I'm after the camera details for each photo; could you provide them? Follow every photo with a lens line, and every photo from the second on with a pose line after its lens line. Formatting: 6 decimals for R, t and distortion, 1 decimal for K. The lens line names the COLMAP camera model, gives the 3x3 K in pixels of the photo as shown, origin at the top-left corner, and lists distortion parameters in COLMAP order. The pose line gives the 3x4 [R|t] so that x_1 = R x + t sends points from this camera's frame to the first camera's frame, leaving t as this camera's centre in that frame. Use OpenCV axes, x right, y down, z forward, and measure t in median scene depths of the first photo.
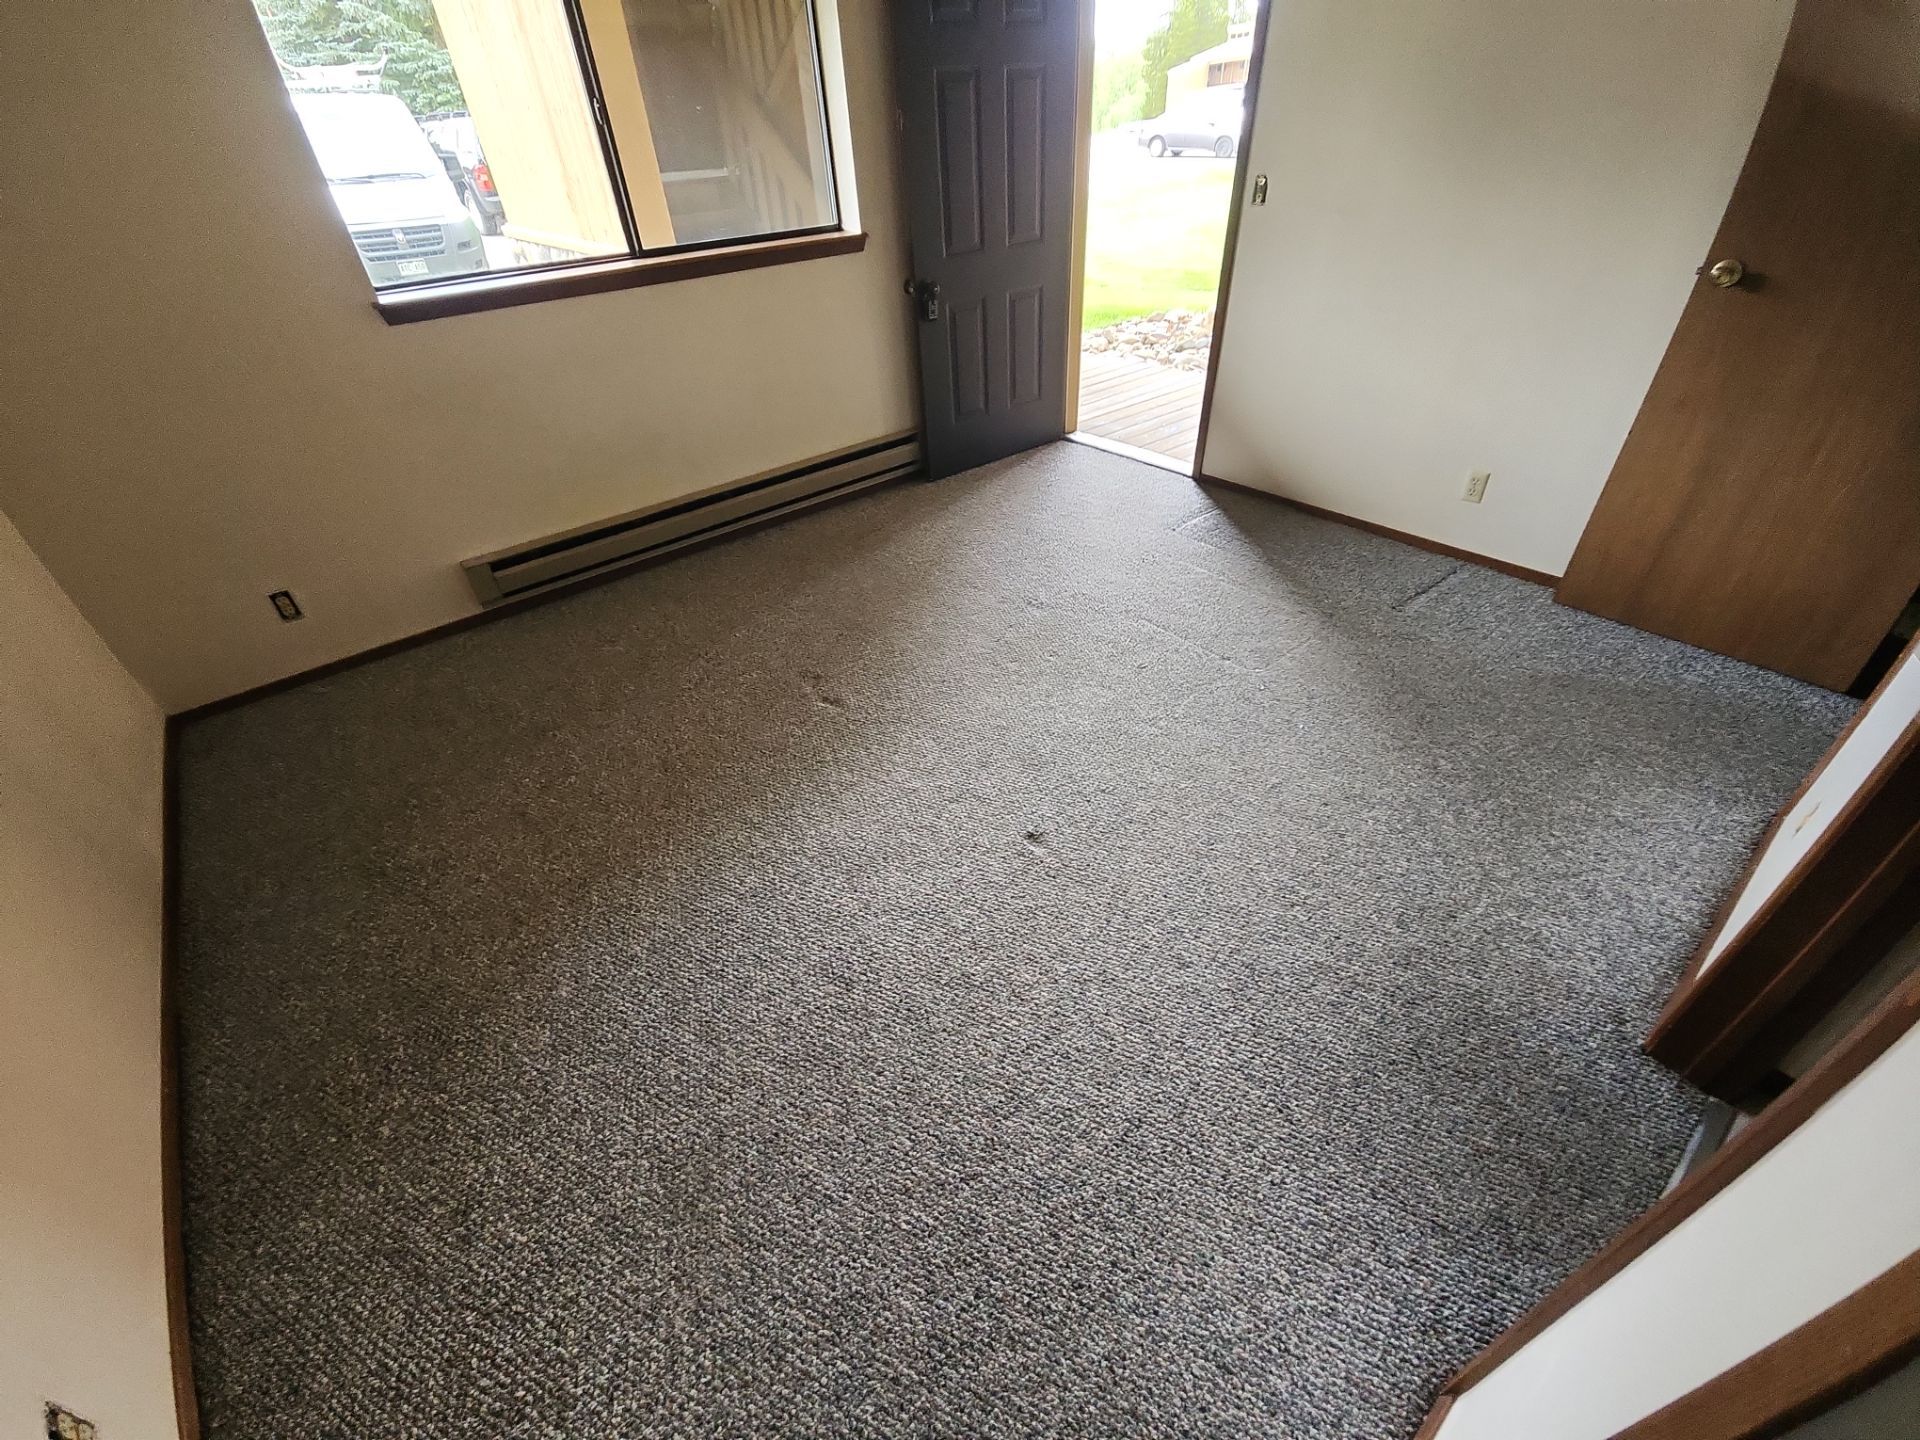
lens RADIAL K [[777.8, 0, 958.4], [0, 777.8, 715.2], [0, 0, 1]] dist [0.004791, -0.007845]
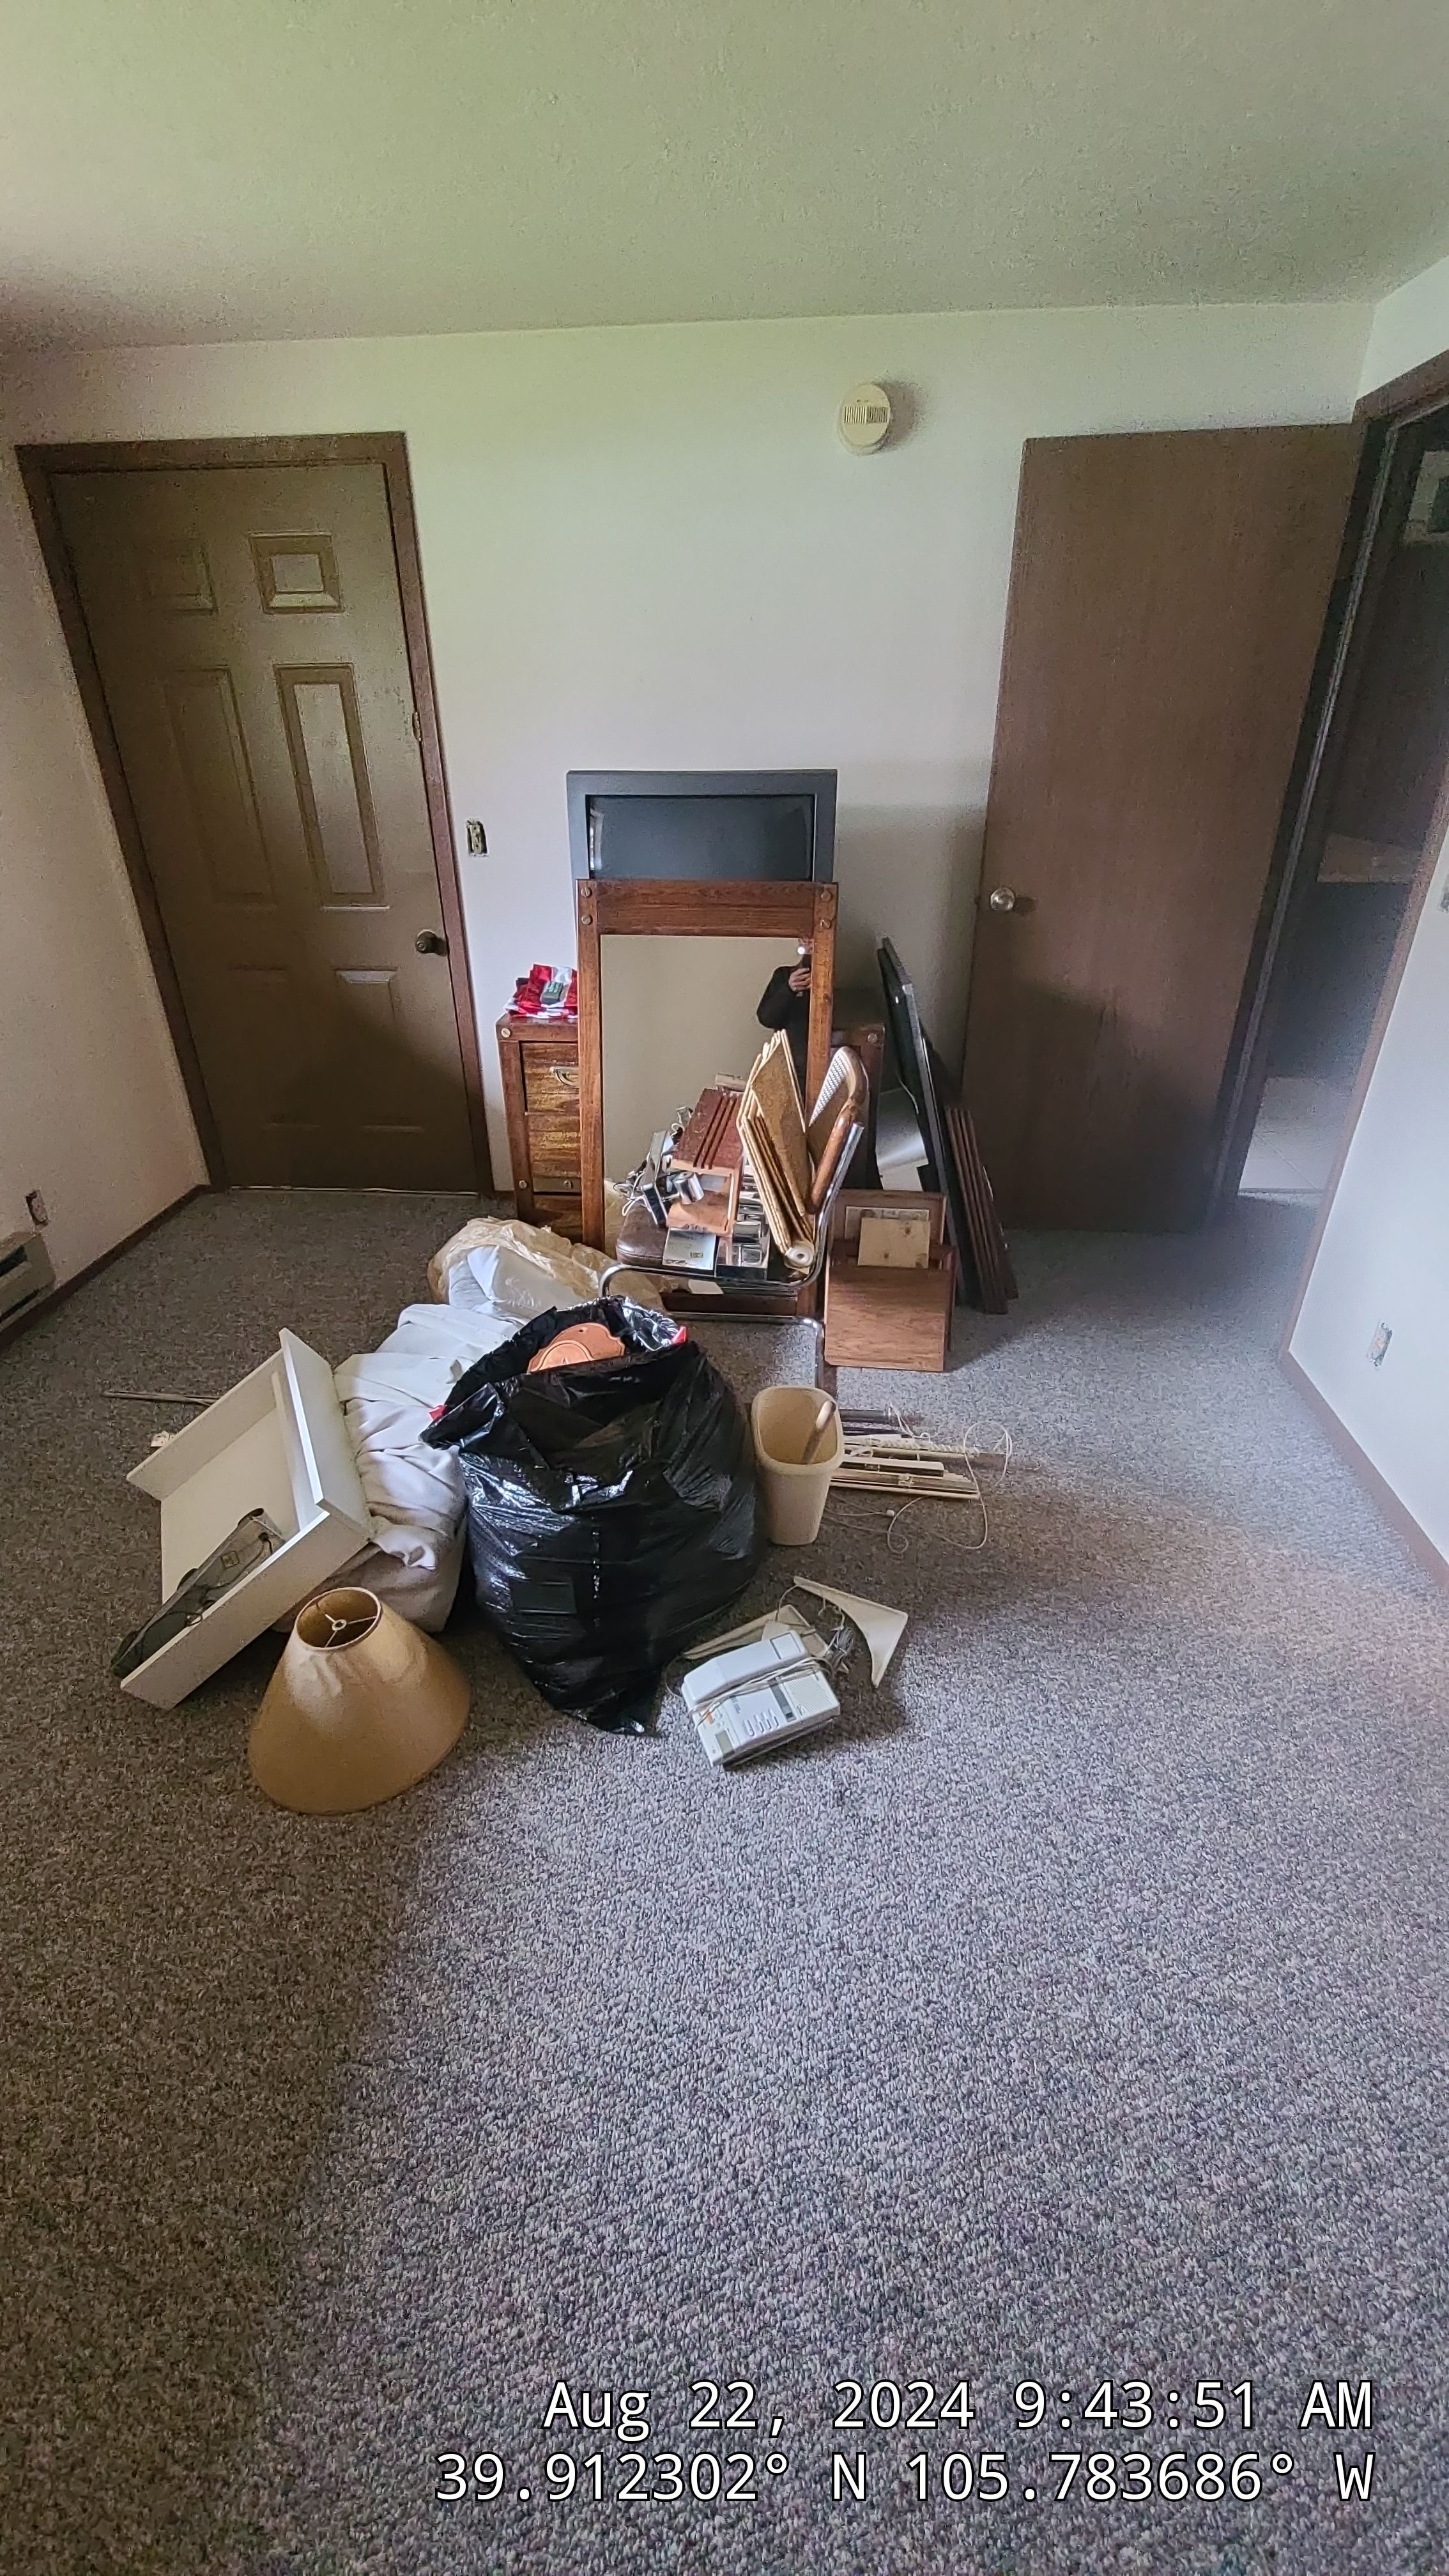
lens RADIAL K [[1038.3, 0, 713.3], [0, 1038.3, 1287.1], [0, 0, 1]] dist [-0.006722, 0.000065]
pose [[0.696923, -0.301409, 0.650731, -0.500372], [0.413595, 0.910211, -0.021357, -0.303677], [-0.585865, 0.284023, 0.759008, 0.424465]]
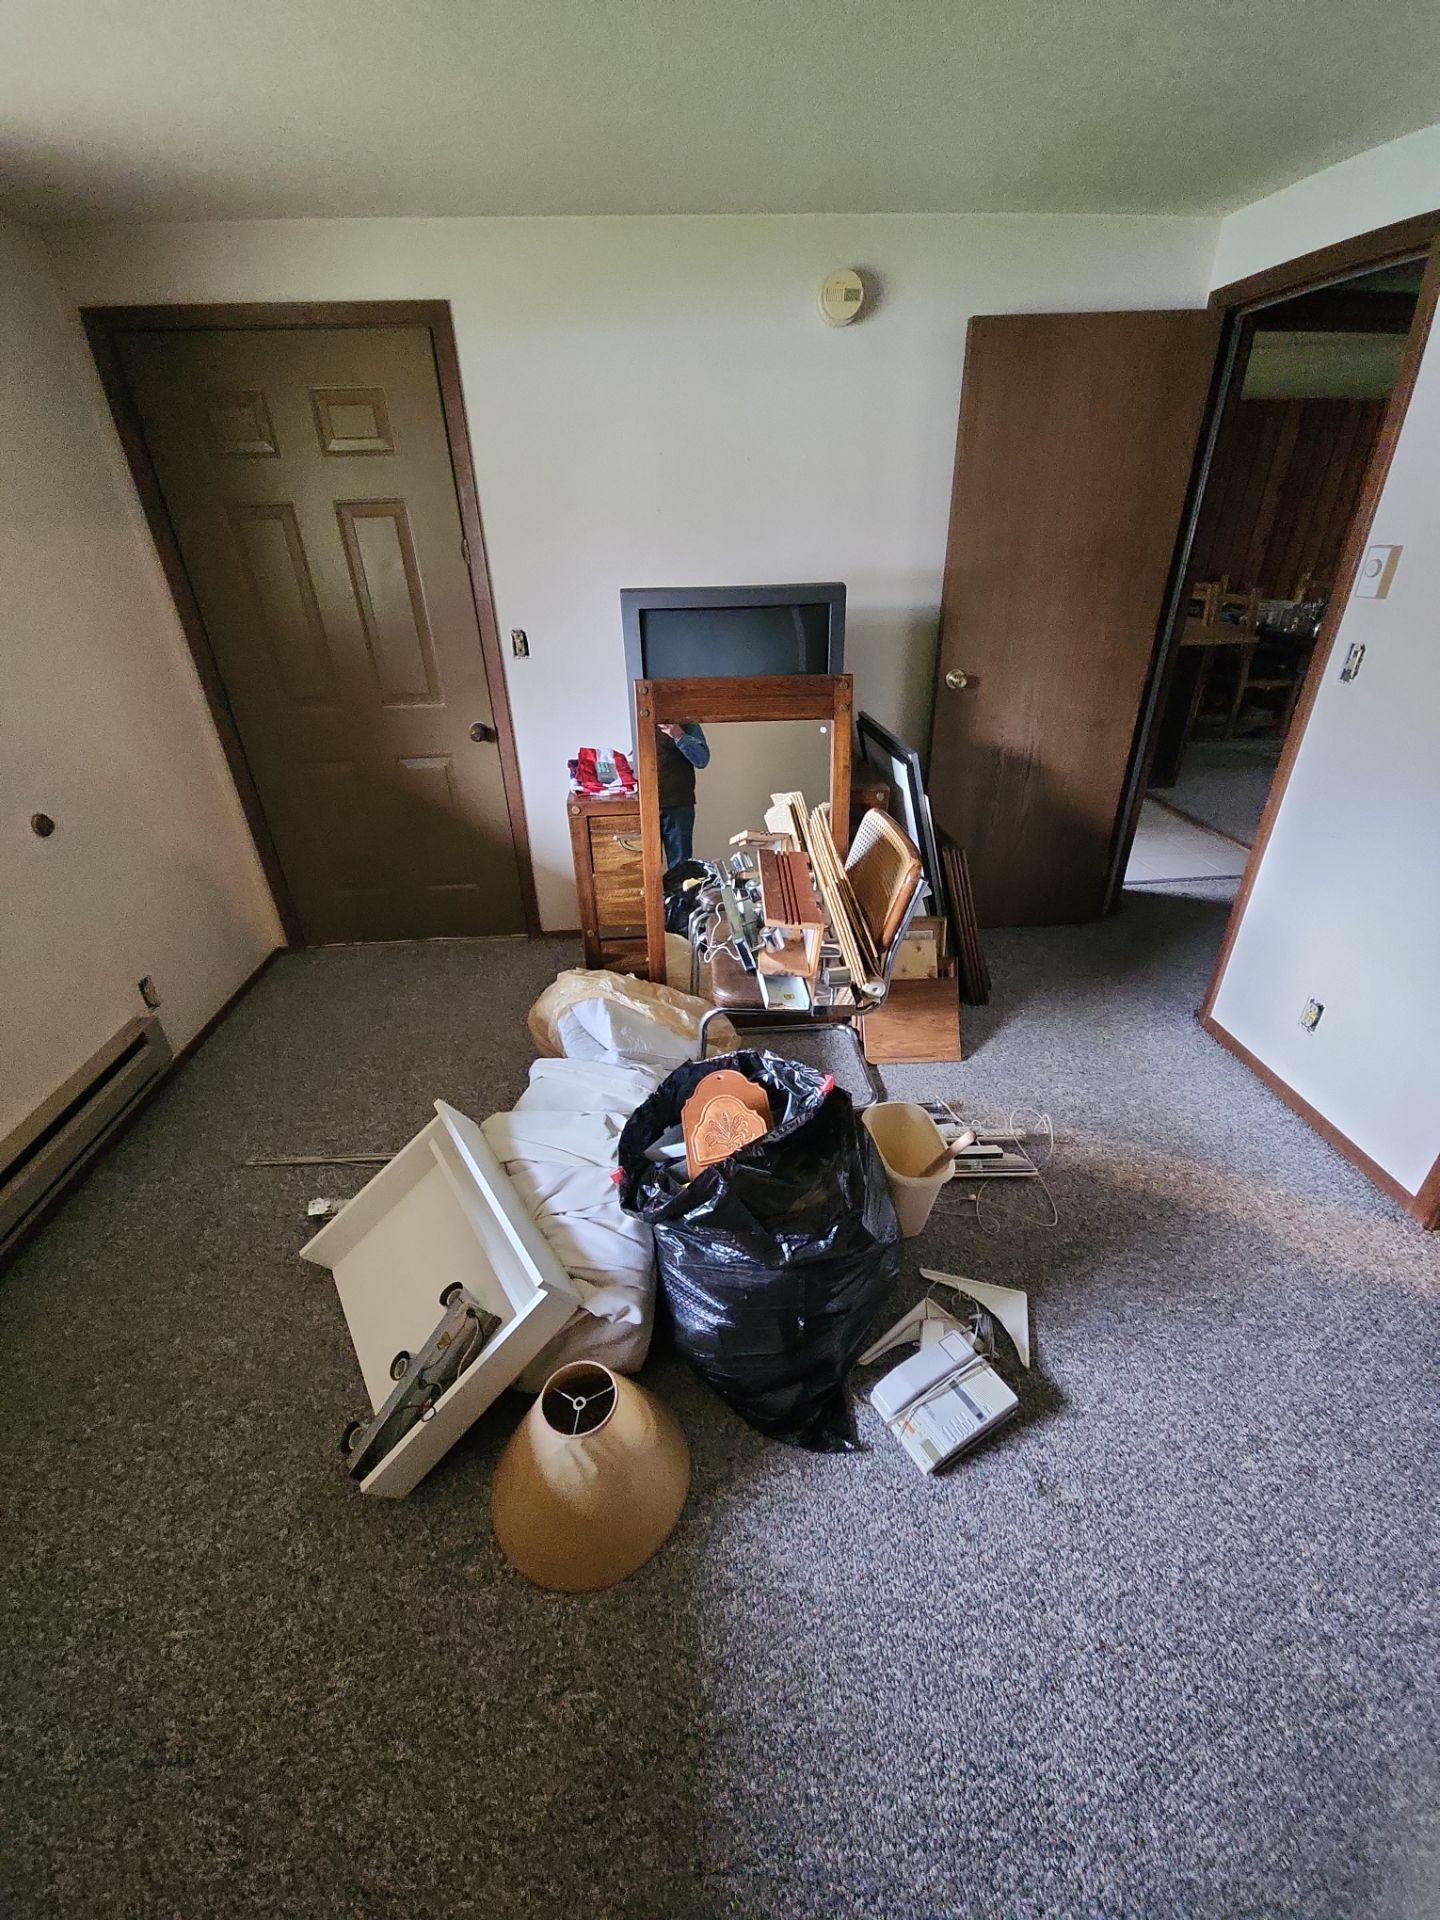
lens RADIAL K [[777.8, 0, 718.7], [0, 777.8, 941.3], [0, 0, 1]] dist [0.004791, -0.007845]
pose [[0.578580, -0.348909, 0.737229, -0.544475], [0.490923, 0.870789, 0.026841, -0.562933], [-0.651337, 0.346393, 0.675109, 0.709643]]
